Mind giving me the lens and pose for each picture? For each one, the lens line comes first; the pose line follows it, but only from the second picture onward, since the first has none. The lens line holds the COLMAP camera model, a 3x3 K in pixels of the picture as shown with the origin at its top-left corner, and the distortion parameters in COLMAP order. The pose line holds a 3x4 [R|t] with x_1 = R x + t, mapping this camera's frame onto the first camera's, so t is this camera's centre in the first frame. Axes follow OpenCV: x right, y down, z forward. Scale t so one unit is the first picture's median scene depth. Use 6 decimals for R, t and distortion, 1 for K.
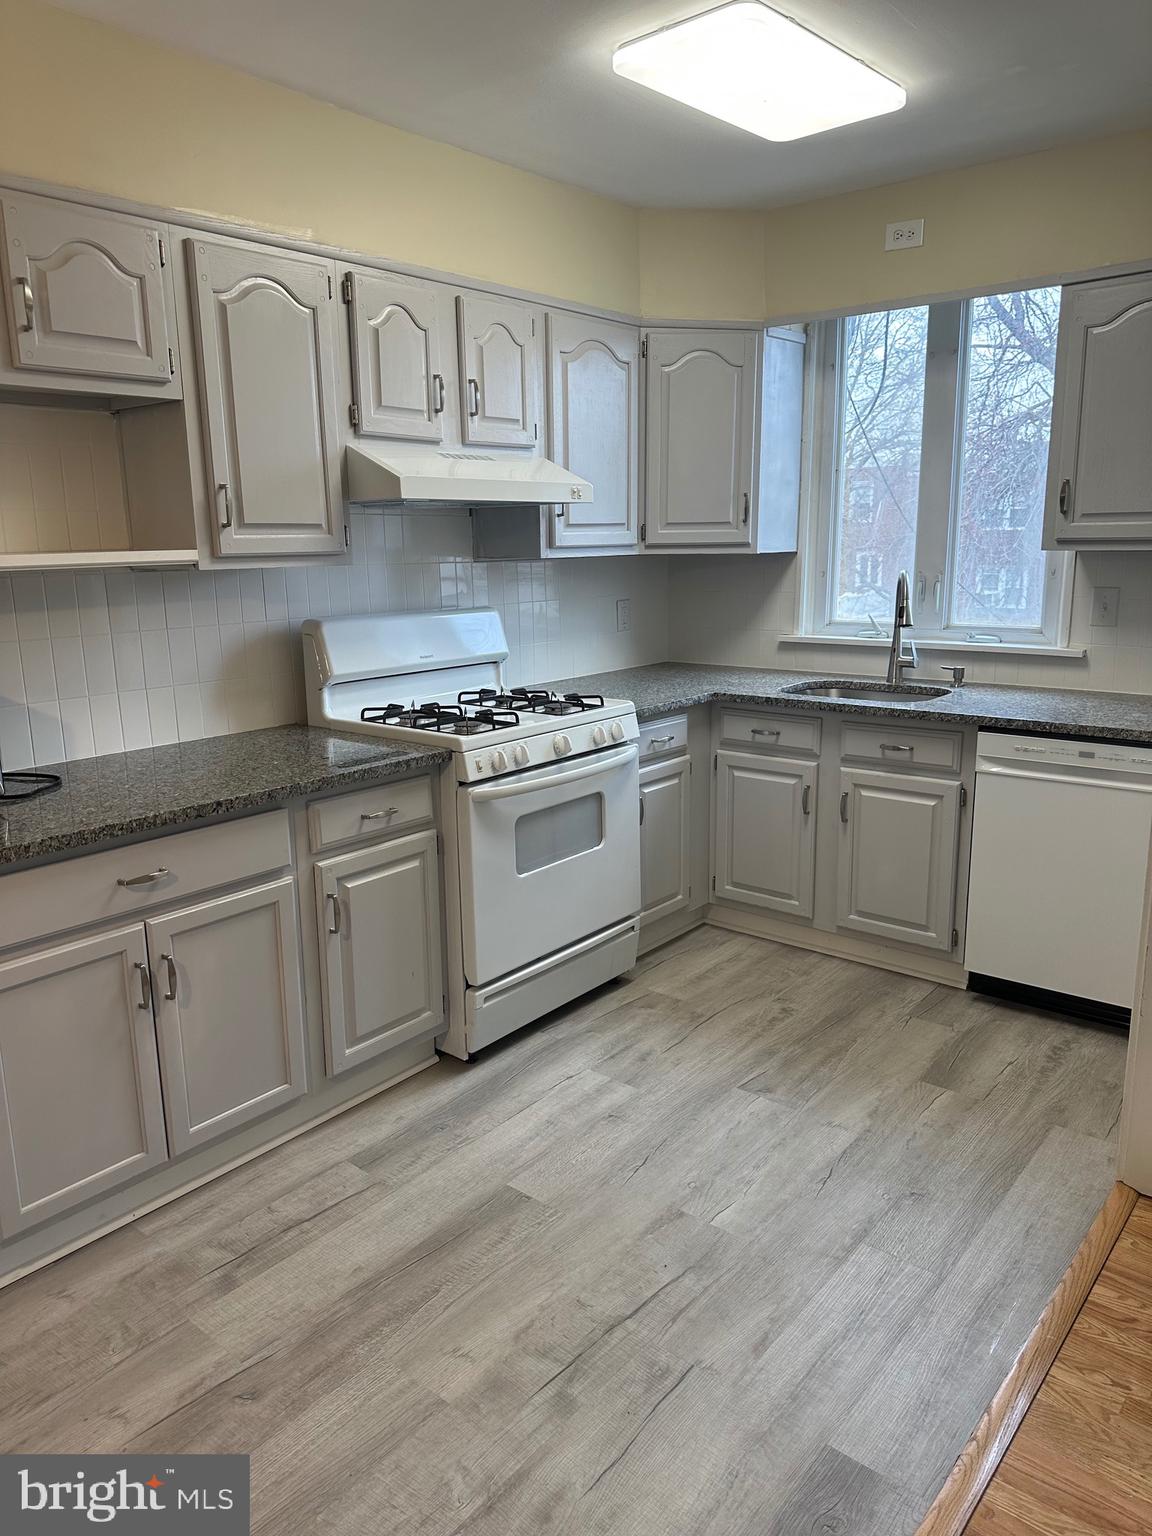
lens RADIAL K [[1092.2, 0, 565.7], [0, 1092.2, 765.8], [0, 0, 1]] dist [0.173871, -0.312301]
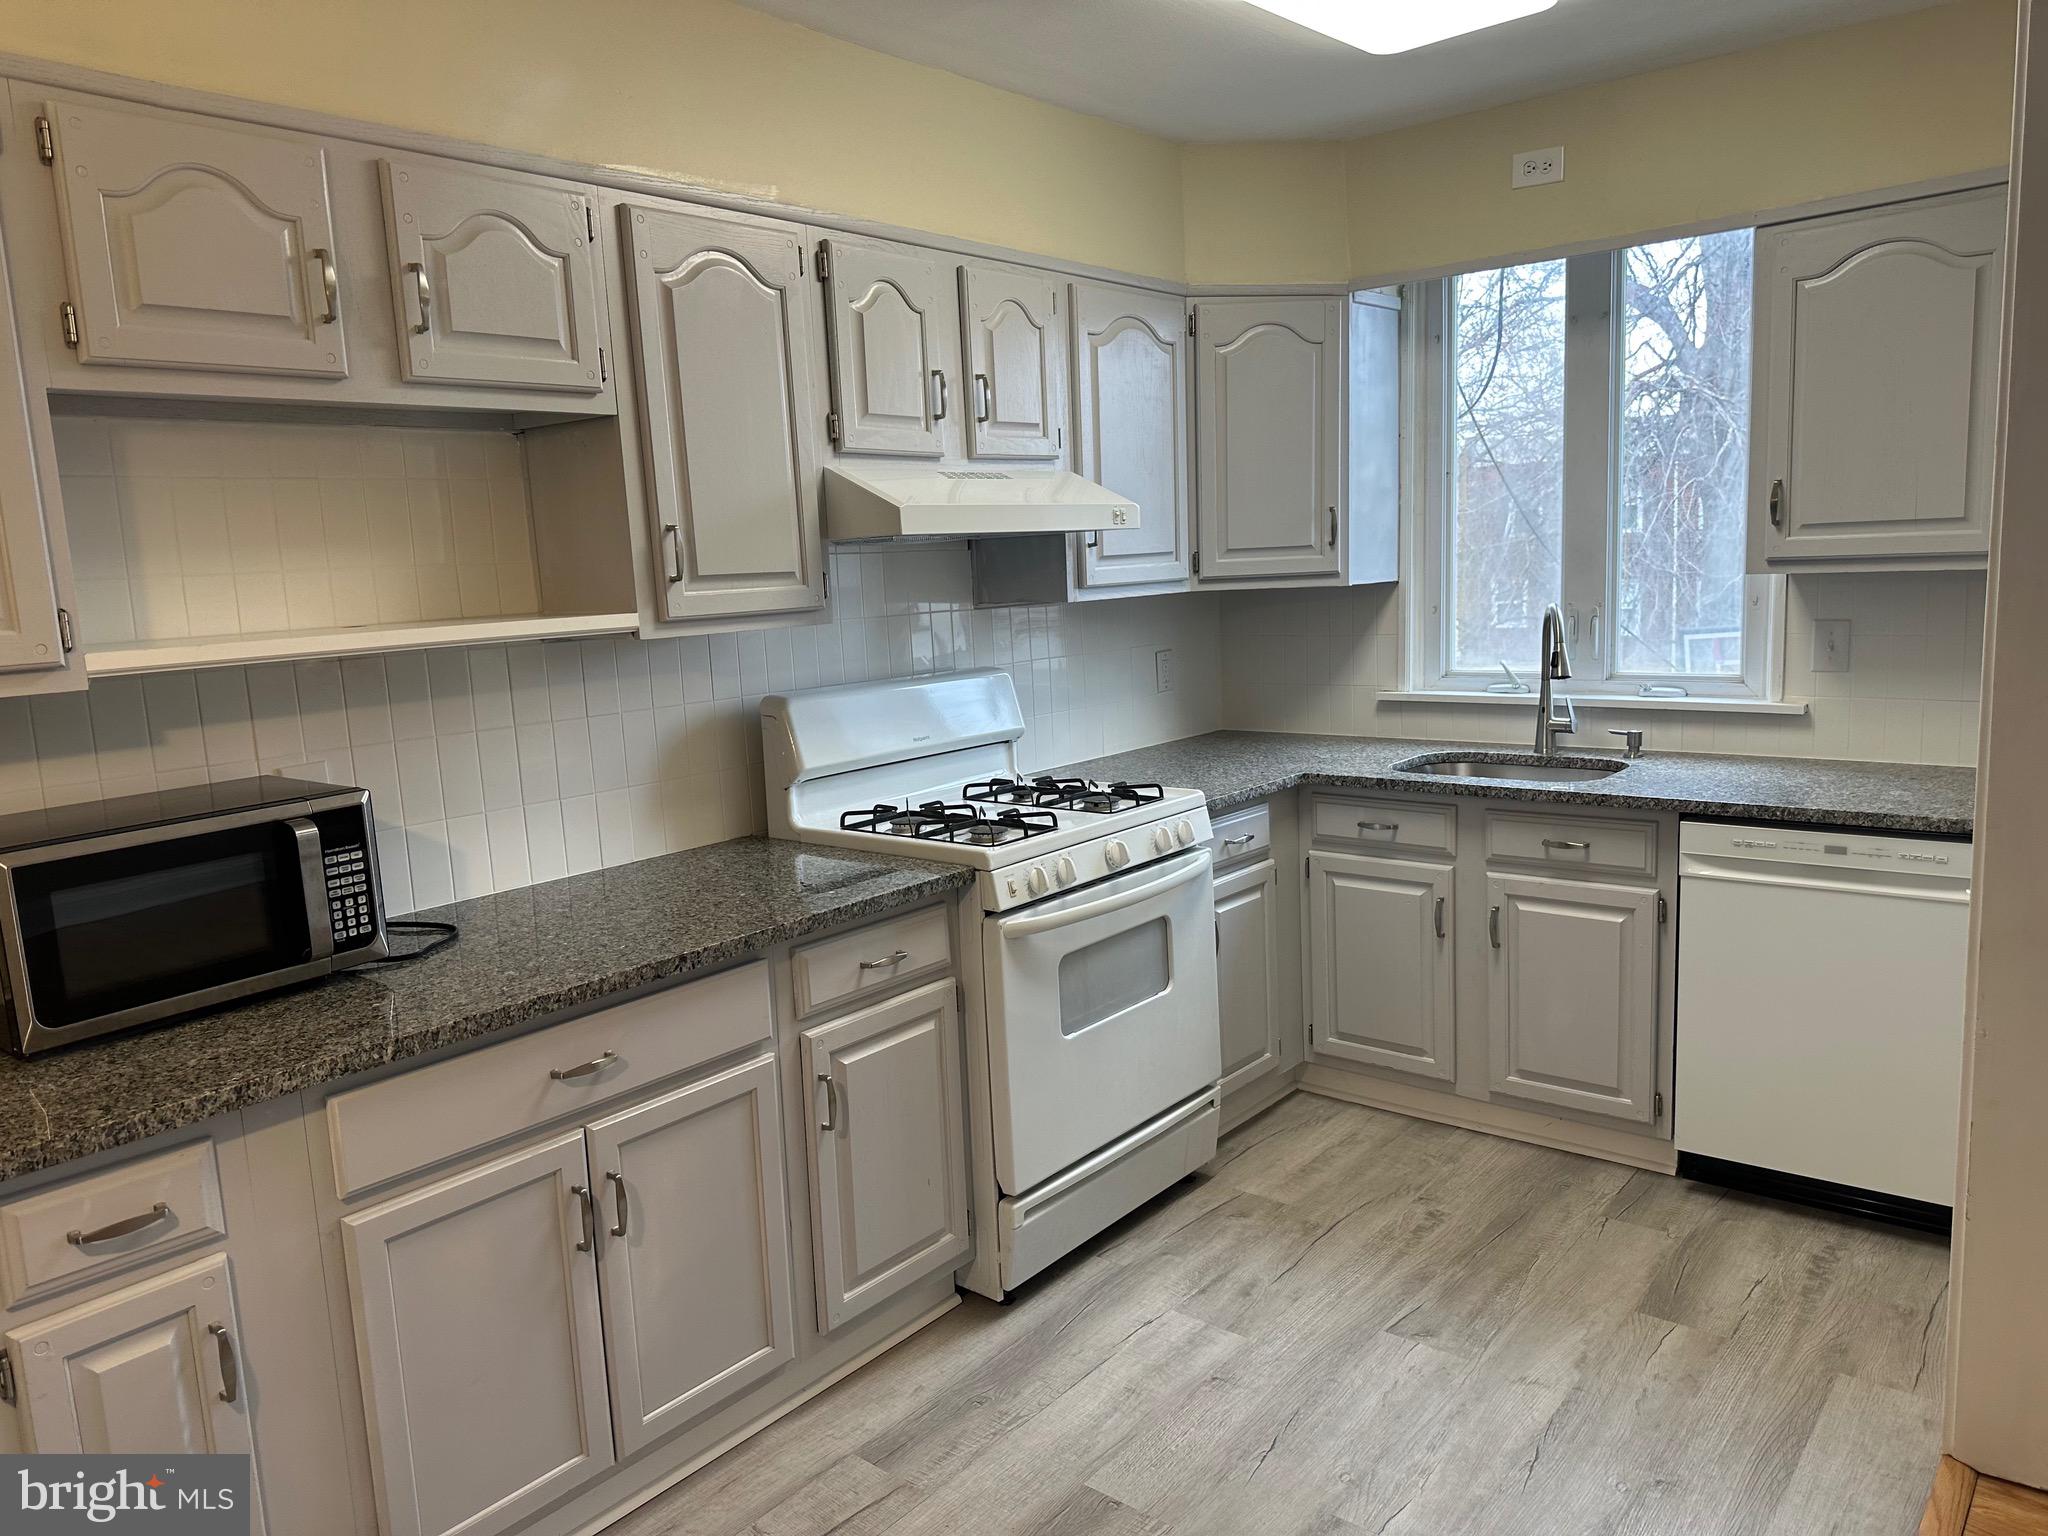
lens RADIAL K [[1456.3, 0, 1025.5], [0, 1456.3, 768.9], [0, 0, 1]] dist [0.173871, -0.312301]
pose [[0.999569, -0.029357, -0.000802, -0.064591], [0.029252, 0.997689, -0.061322, -0.019014], [0.002601, 0.061273, 0.998118, 0.019131]]
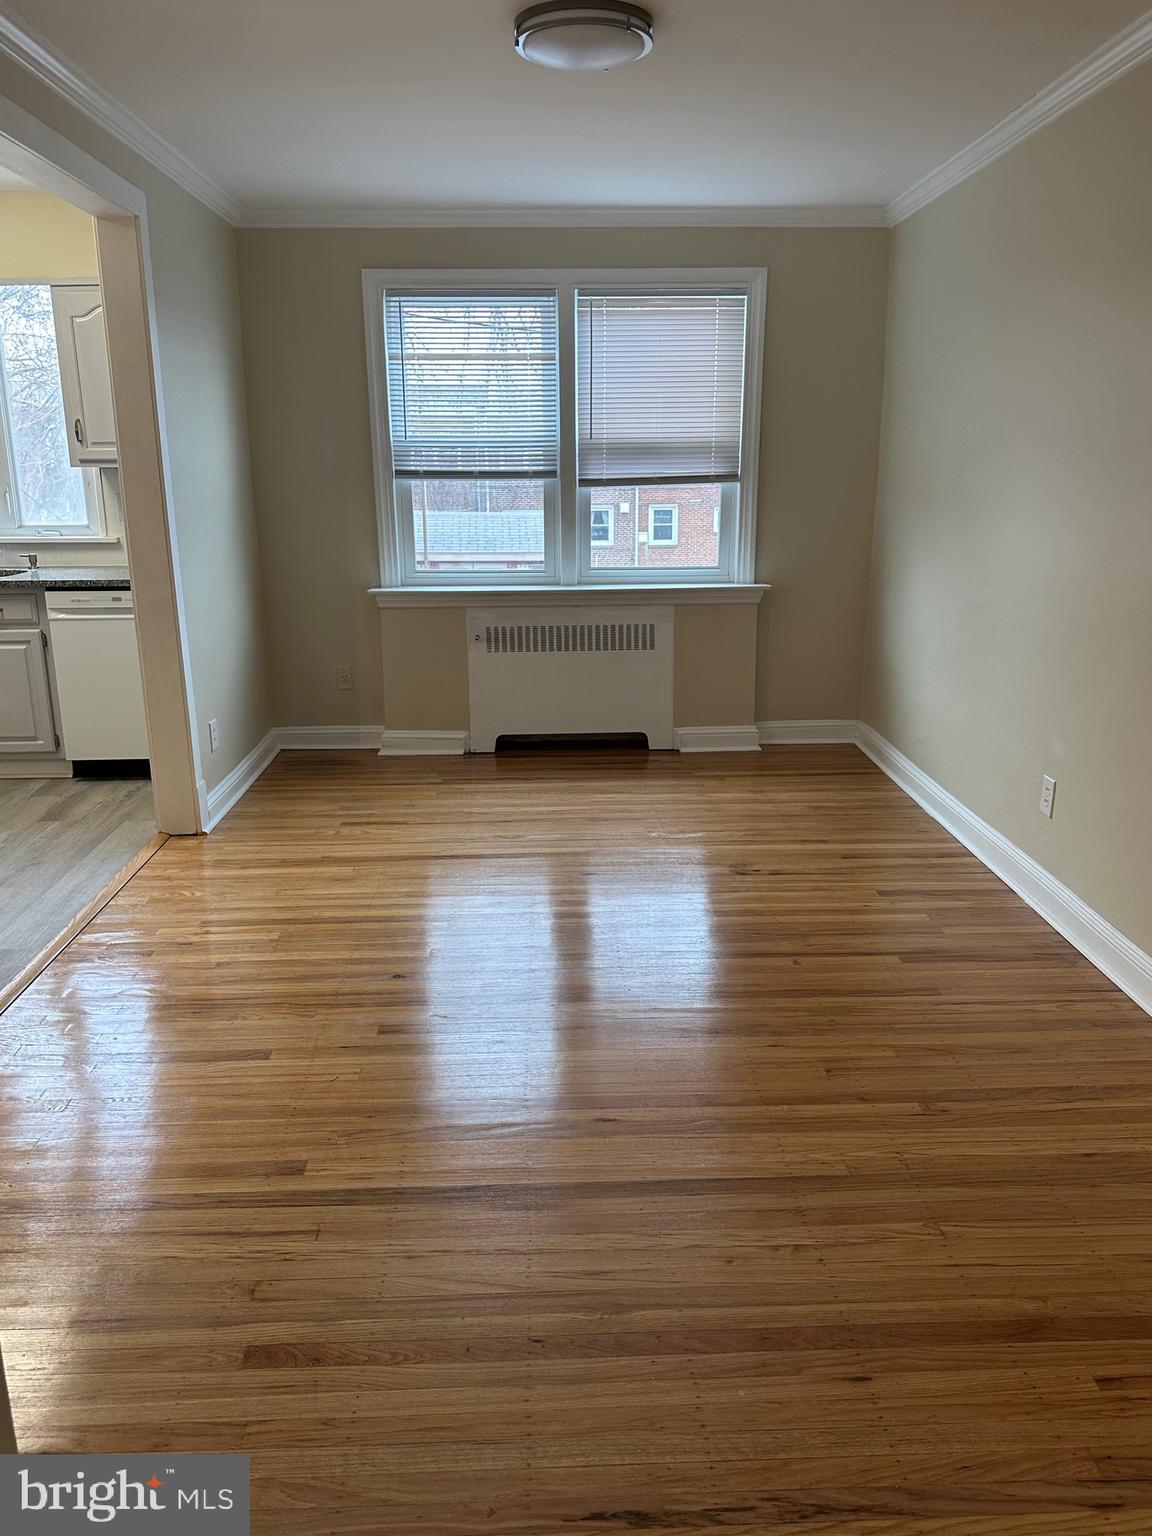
lens RADIAL K [[1187.6, 0, 585.5], [0, 1187.6, 763.3], [0, 0, 1]] dist [0.096550, -0.169698]
pose [[0.756314, -0.157218, 0.635036, -0.141891], [0.133198, 0.987368, 0.085811, 0.164004], [-0.640505, 0.019685, 0.767701, -0.721135]]
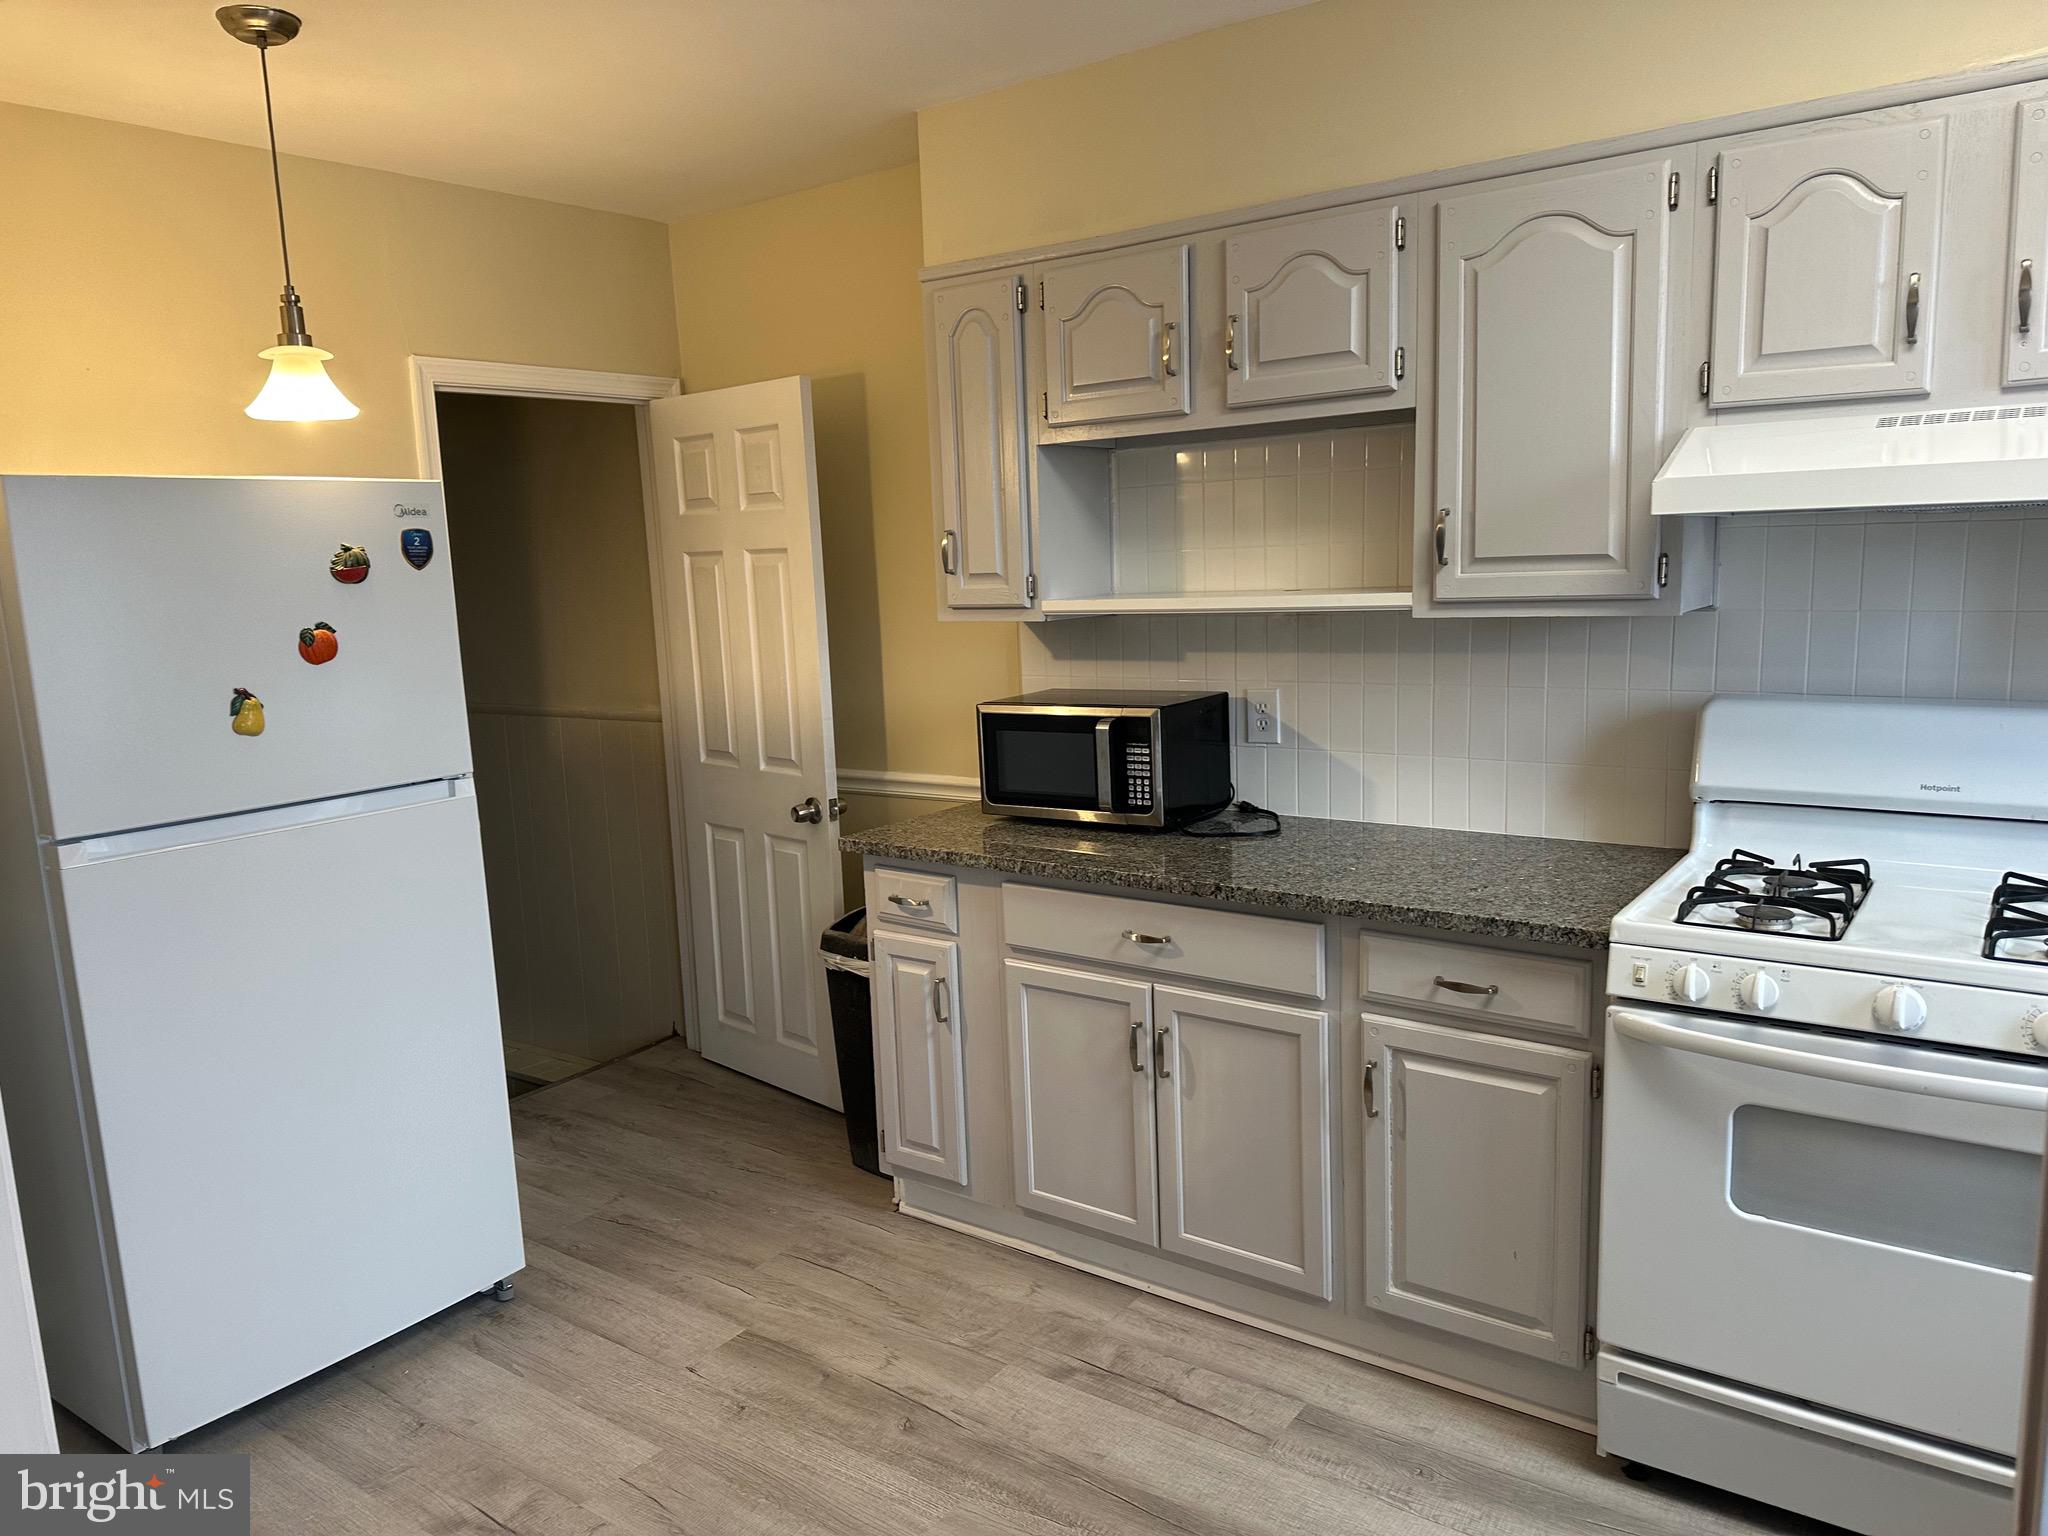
lens RADIAL K [[1456.3, 0, 1025.5], [0, 1456.3, 768.9], [0, 0, 1]] dist [0.173871, -0.312301]
pose [[0.048301, 0.163215, -0.985408, 0.627686], [-0.169655, 0.973564, 0.152937, -0.163070], [0.984319, 0.159792, 0.074714, 0.586935]]
